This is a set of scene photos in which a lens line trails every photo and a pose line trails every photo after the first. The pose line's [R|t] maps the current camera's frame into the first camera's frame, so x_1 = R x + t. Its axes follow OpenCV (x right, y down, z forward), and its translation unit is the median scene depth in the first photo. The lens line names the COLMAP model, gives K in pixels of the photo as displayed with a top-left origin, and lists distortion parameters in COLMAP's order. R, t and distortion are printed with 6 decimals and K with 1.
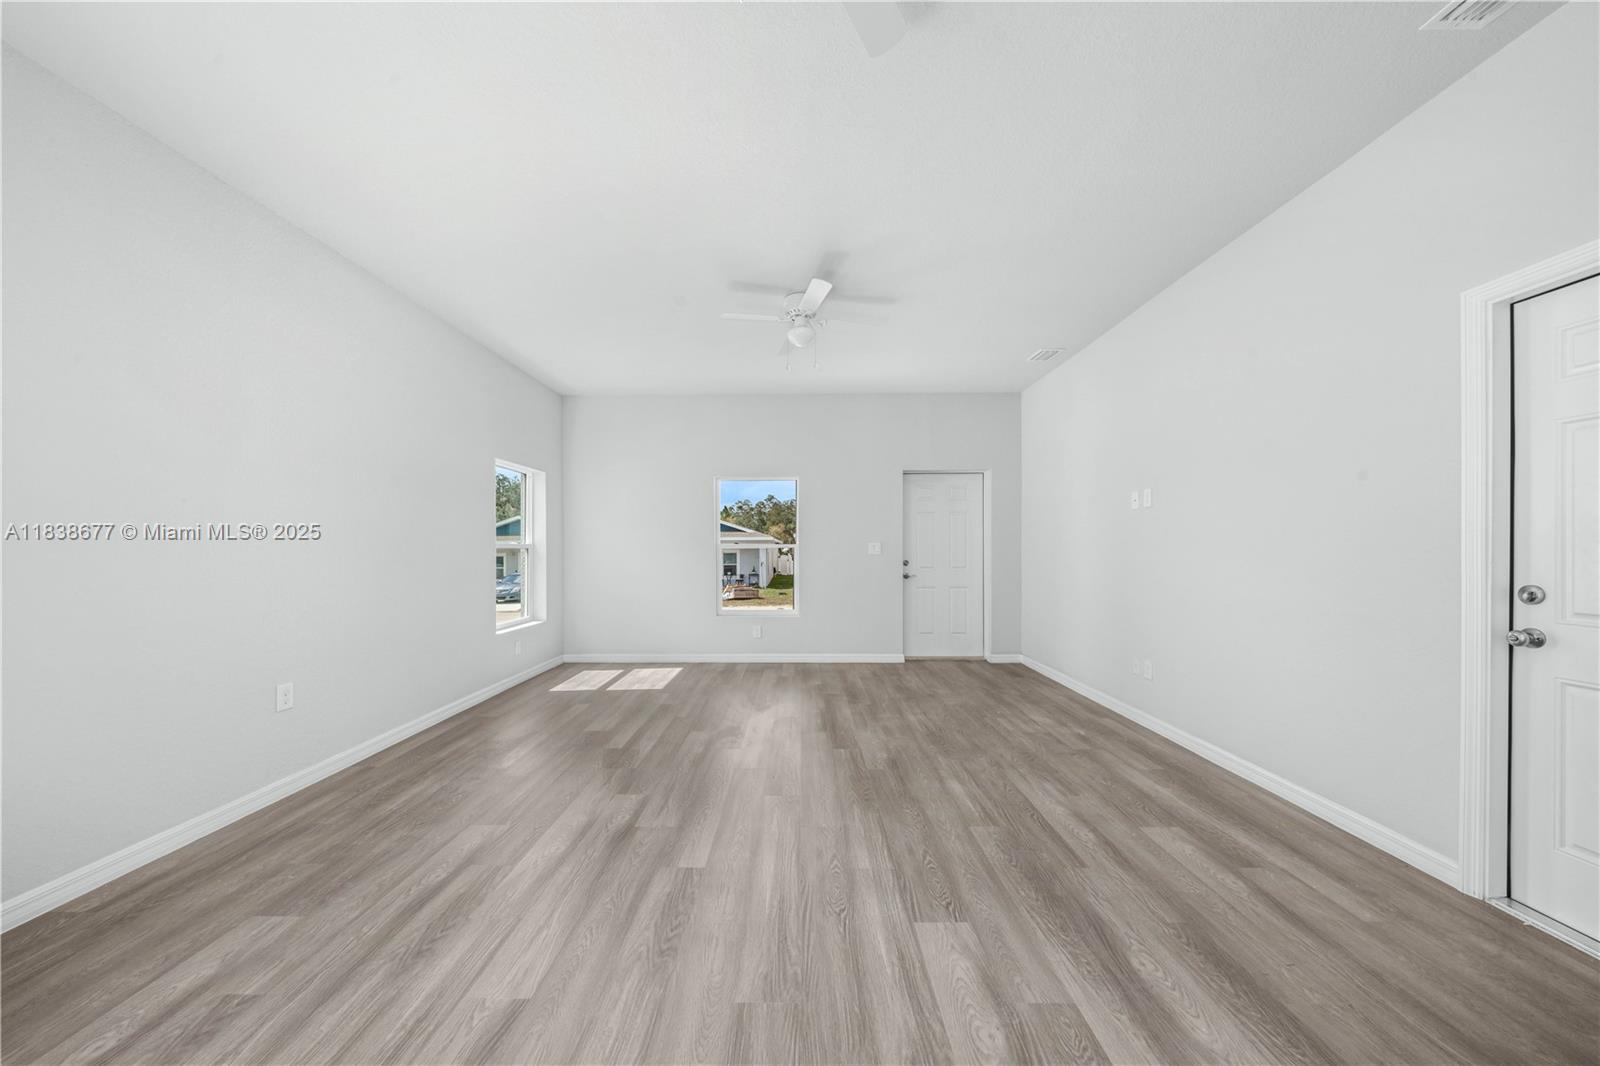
lens RADIAL K [[556.5, 0, 789.4], [0, 556.5, 546.5], [0, 0, 1]] dist [-0.007782, -0.000643]
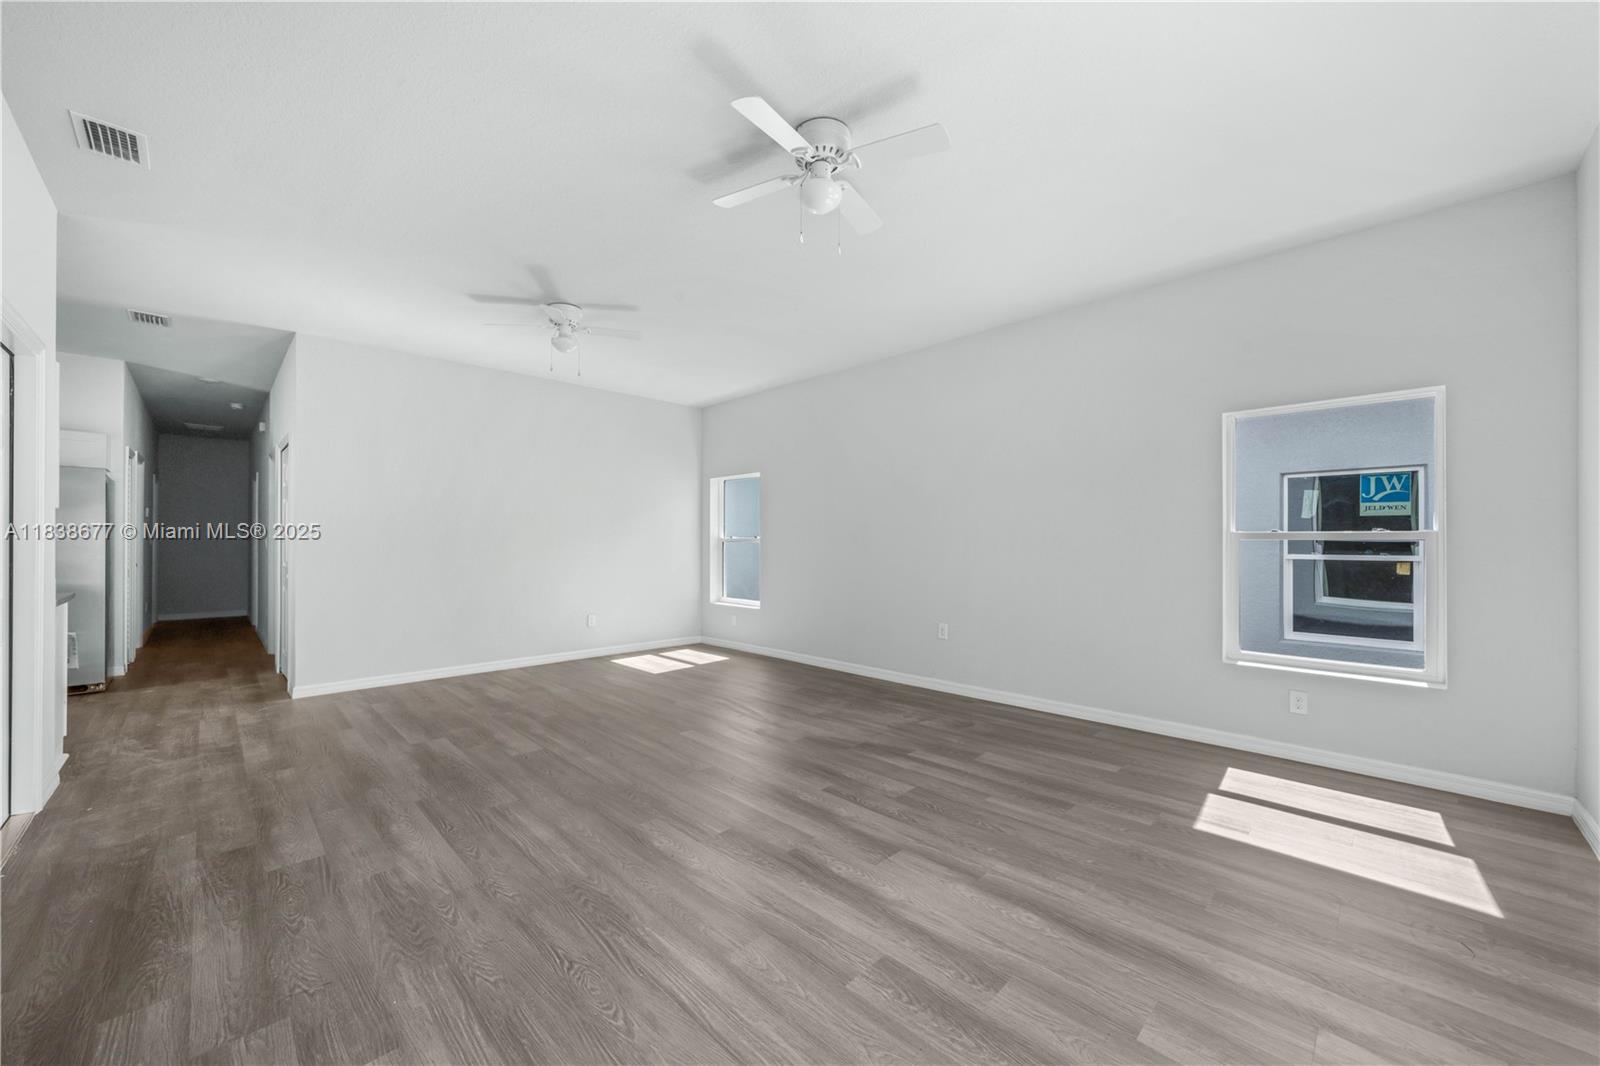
lens RADIAL K [[600.2, 0, 791.3], [0, 600.2, 540.3], [0, 0, 1]] dist [0.000228, 0.000549]
pose [[-0.701428, 0.003301, -0.712733, 0.598169], [0.006158, 0.999980, -0.001429, -0.000646], [0.712714, -0.005391, -0.701434, 1.681349]]
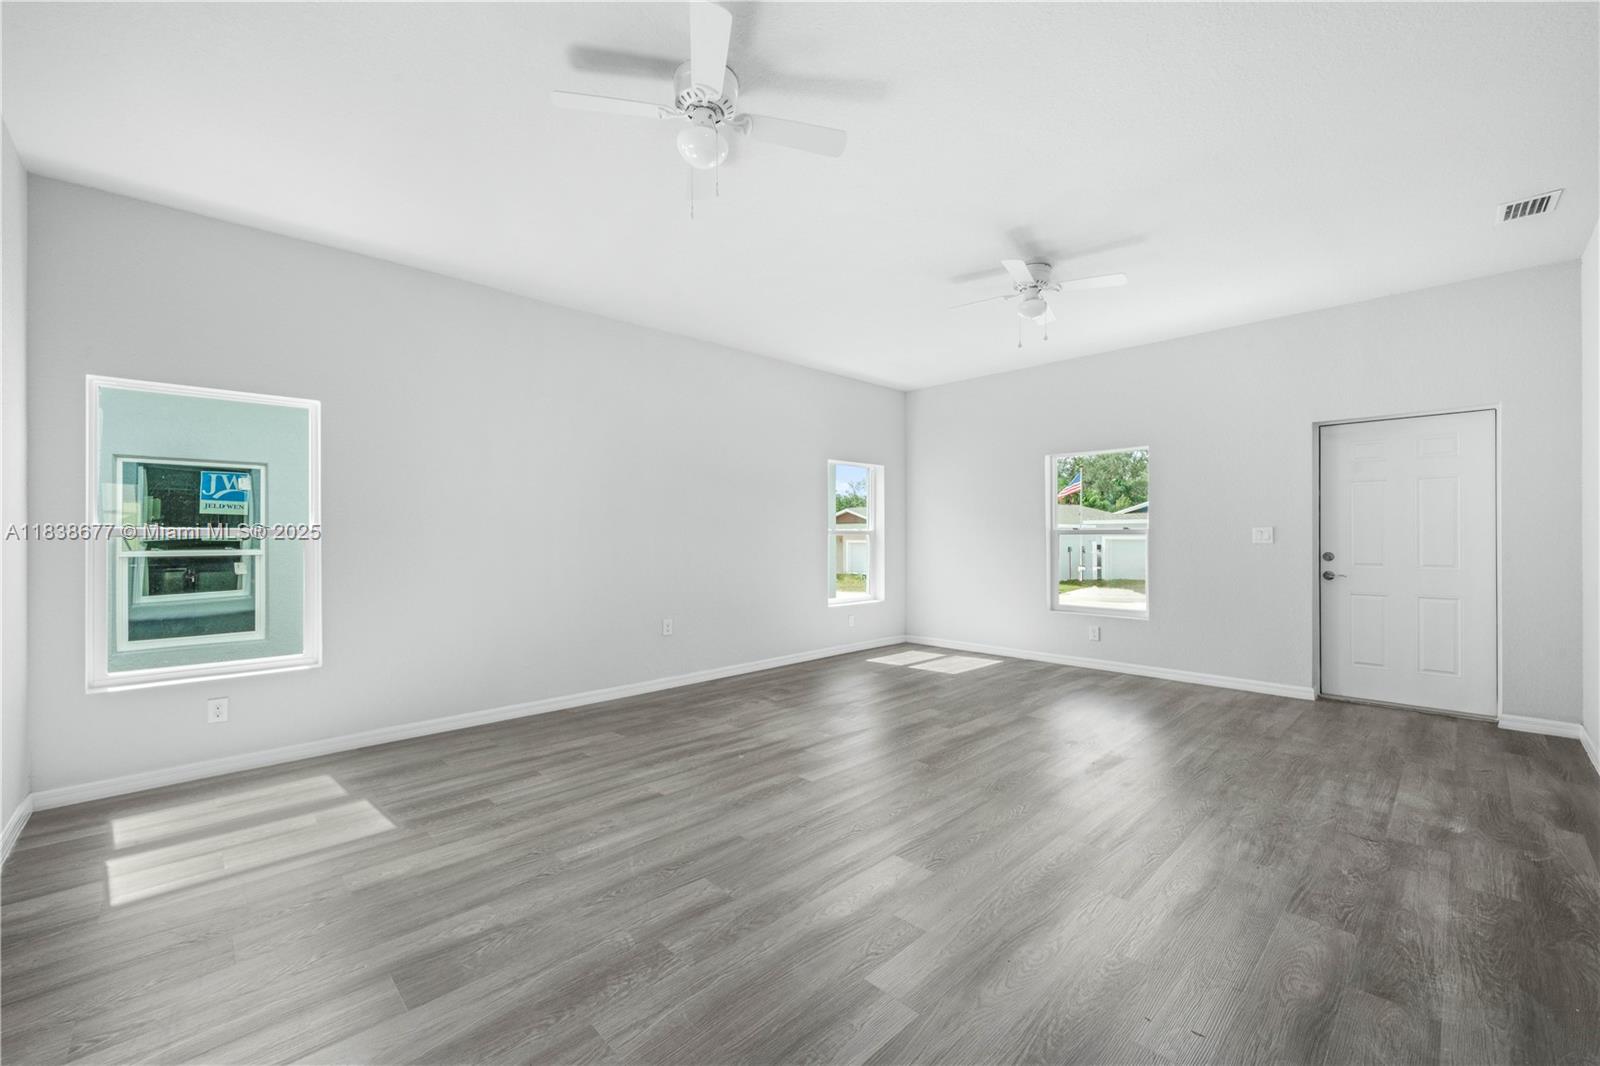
lens RADIAL K [[640.8, 0, 769.6], [0, 640.8, 541.9], [0, 0, 1]] dist [-0.011582, 0.001252]
pose [[0.686919, 0.007053, -0.726699, 0.581391], [0.005377, 0.999876, 0.014786, -0.007555], [0.726714, -0.014064, 0.686797, -0.067829]]
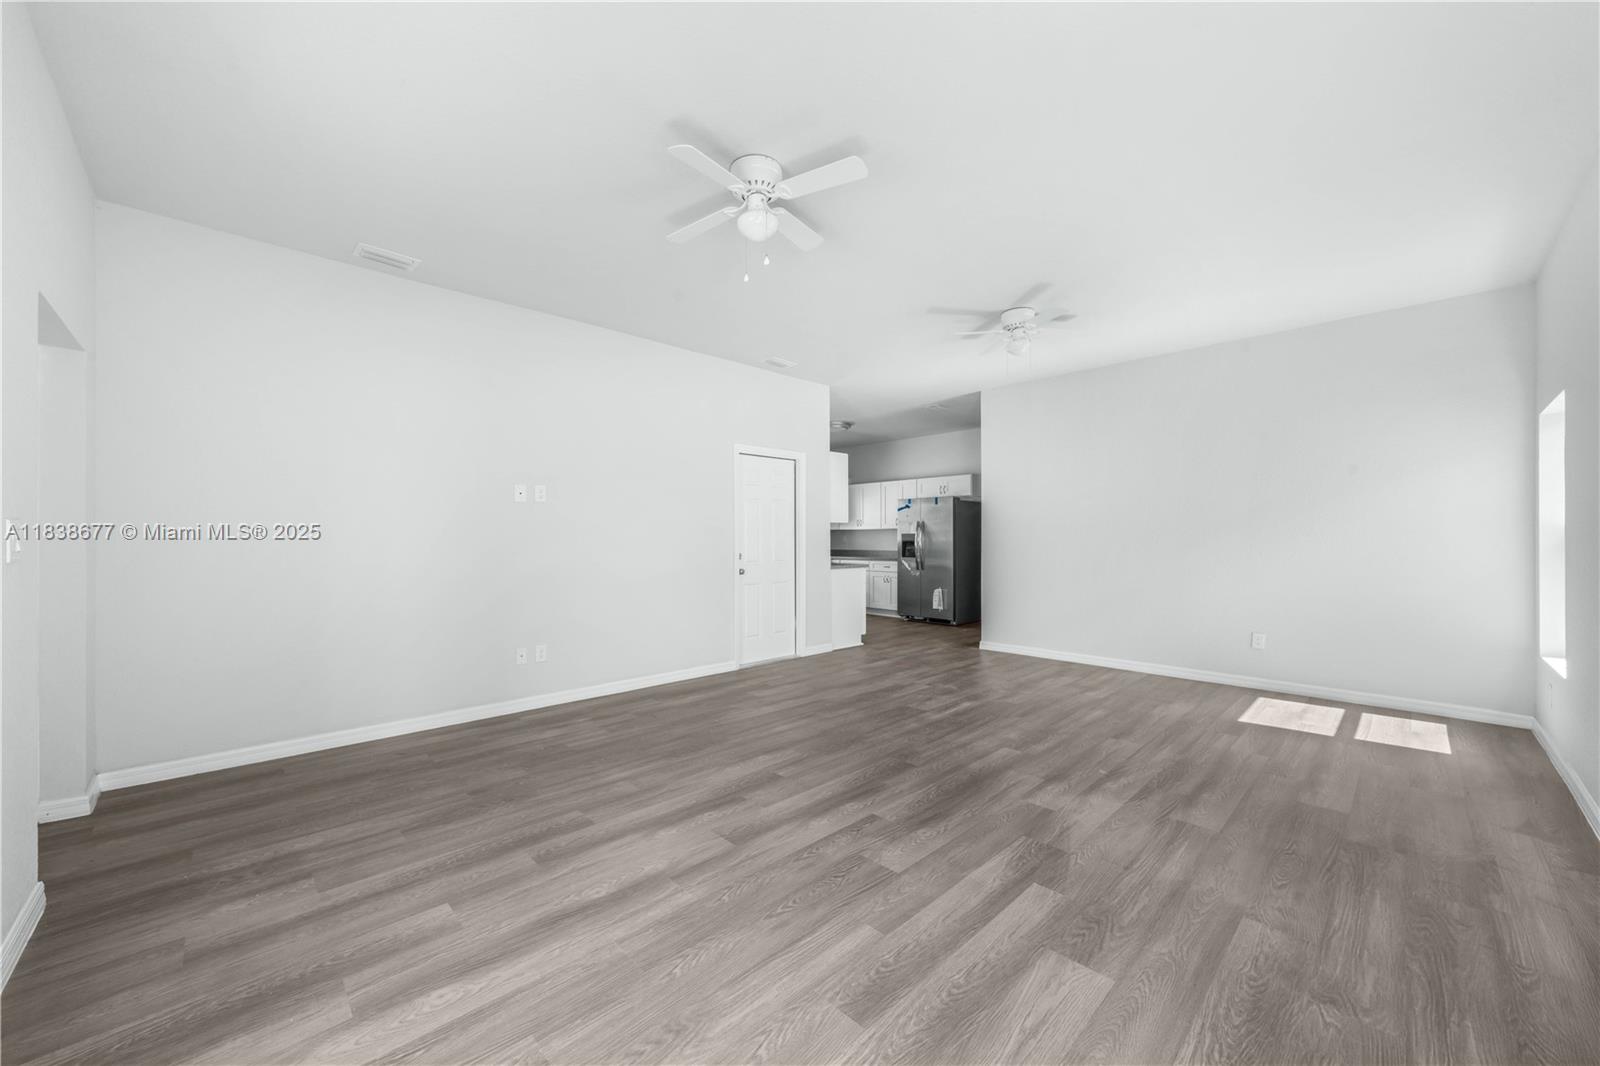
lens RADIAL K [[600.2, 0, 786.3], [0, 600.2, 540.0], [0, 0, 1]] dist [0.000228, 0.000549]
pose [[-0.704252, 0.001448, 0.709949, -0.604737], [-0.000706, 0.999996, -0.002740, 0.005632], [-0.709950, -0.002431, -0.704248, 1.735787]]
